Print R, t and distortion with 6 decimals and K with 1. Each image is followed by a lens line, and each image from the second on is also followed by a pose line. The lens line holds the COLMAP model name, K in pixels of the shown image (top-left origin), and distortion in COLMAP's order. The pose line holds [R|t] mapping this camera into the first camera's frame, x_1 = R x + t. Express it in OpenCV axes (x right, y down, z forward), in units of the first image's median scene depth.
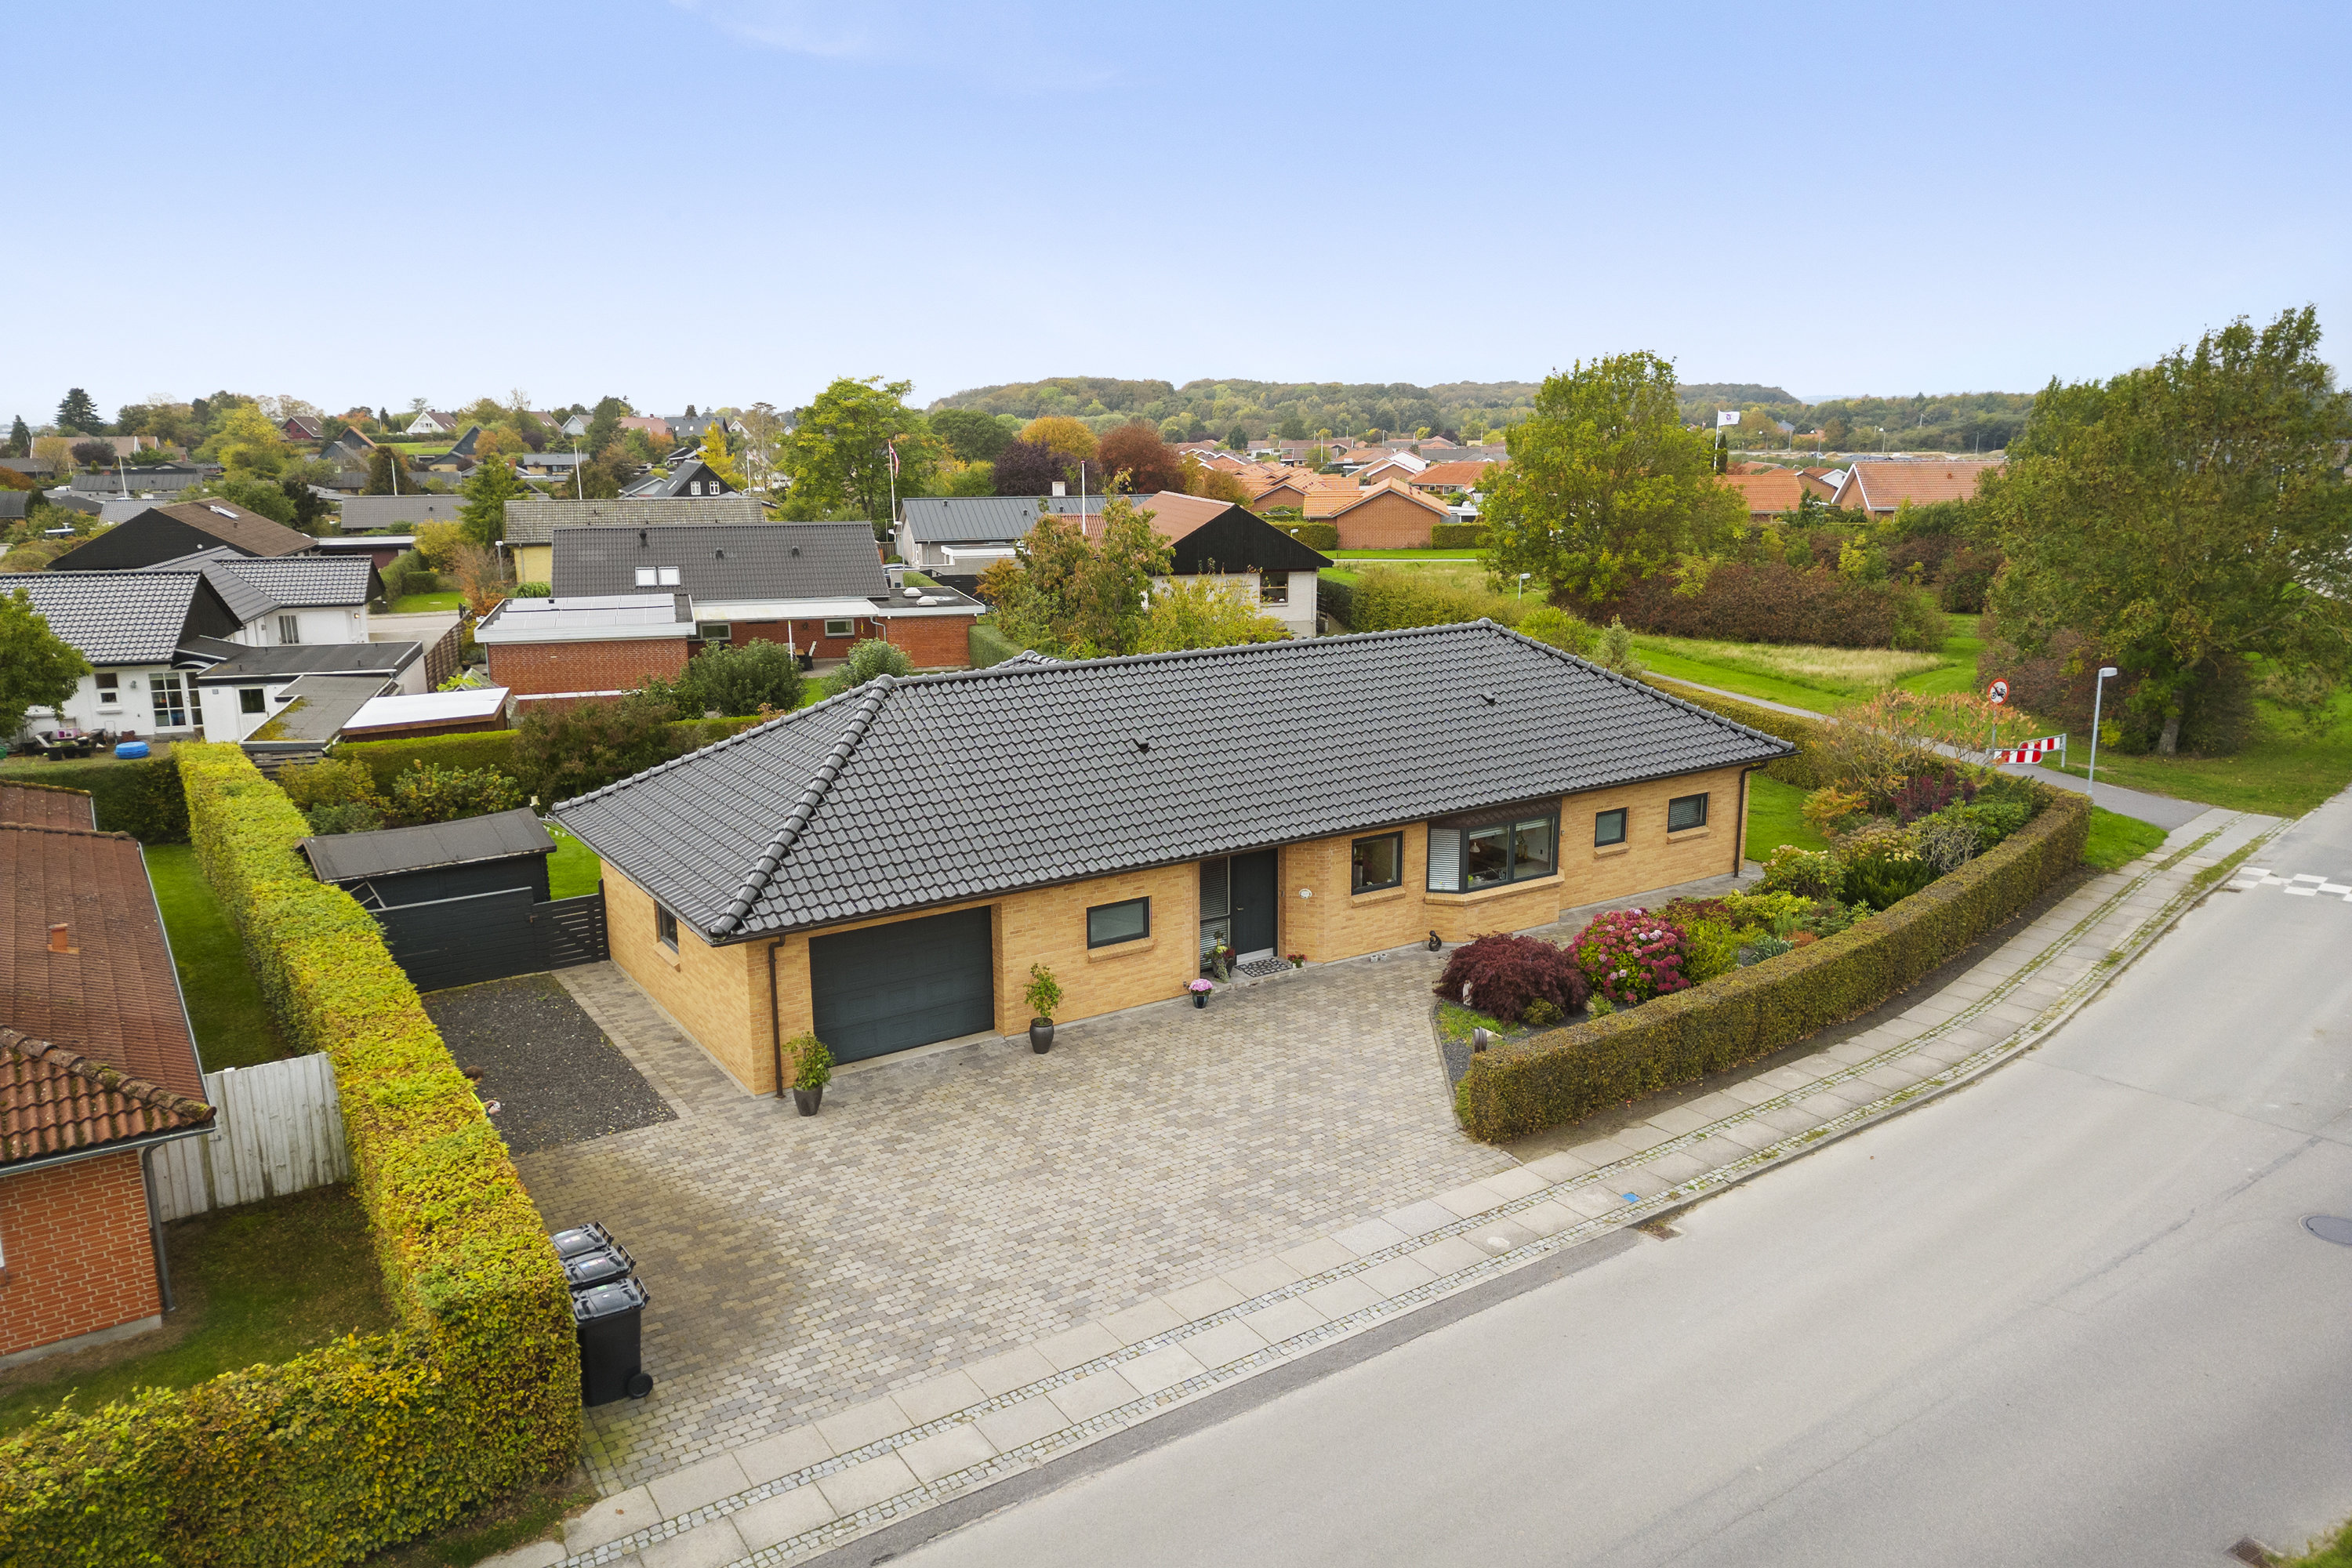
lens RADIAL K [[1683.6, 0, 1169.6], [0, 1683.6, 768.2], [0, 0, 1]] dist [0.028559, -0.027197]
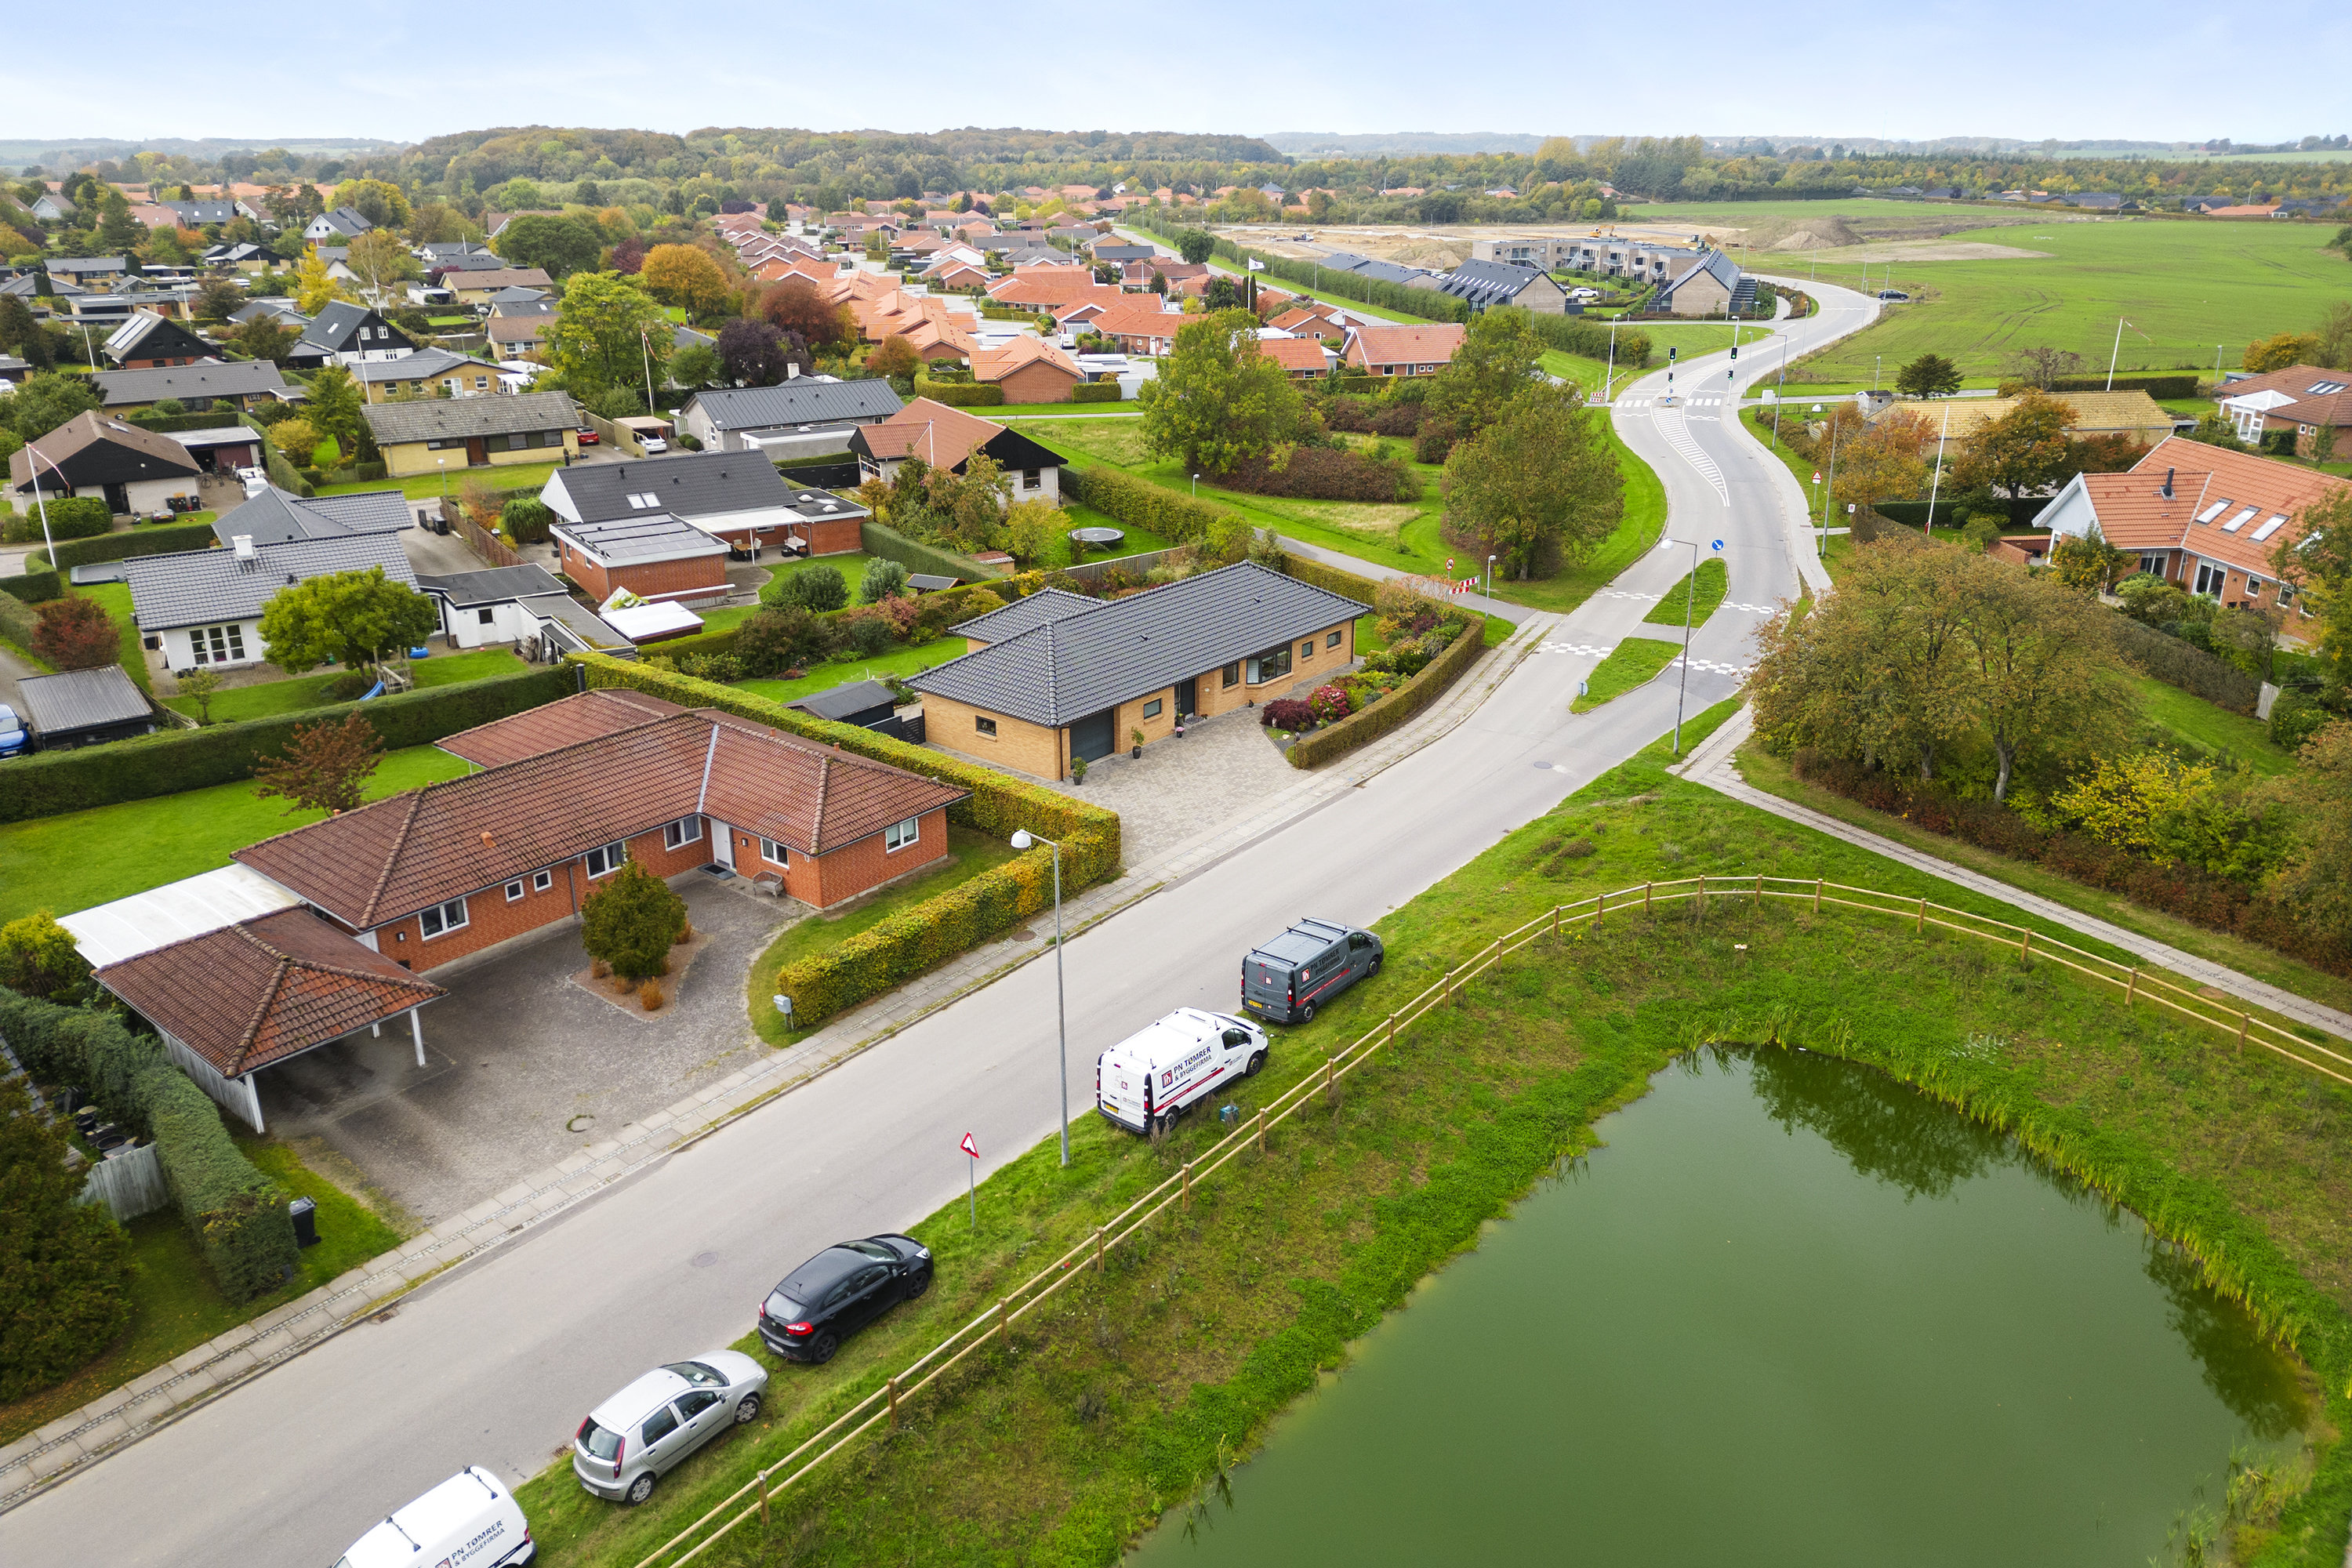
lens RADIAL K [[1683.6, 0, 1179.4], [0, 1683.6, 773.8], [0, 0, 1]] dist [0.028559, -0.027197]
pose [[0.955414, -0.103231, 0.276636, -0.711810], [0.058024, 0.984265, 0.166899, -0.240699], [-0.289512, -0.143406, 0.946371, -1.496339]]
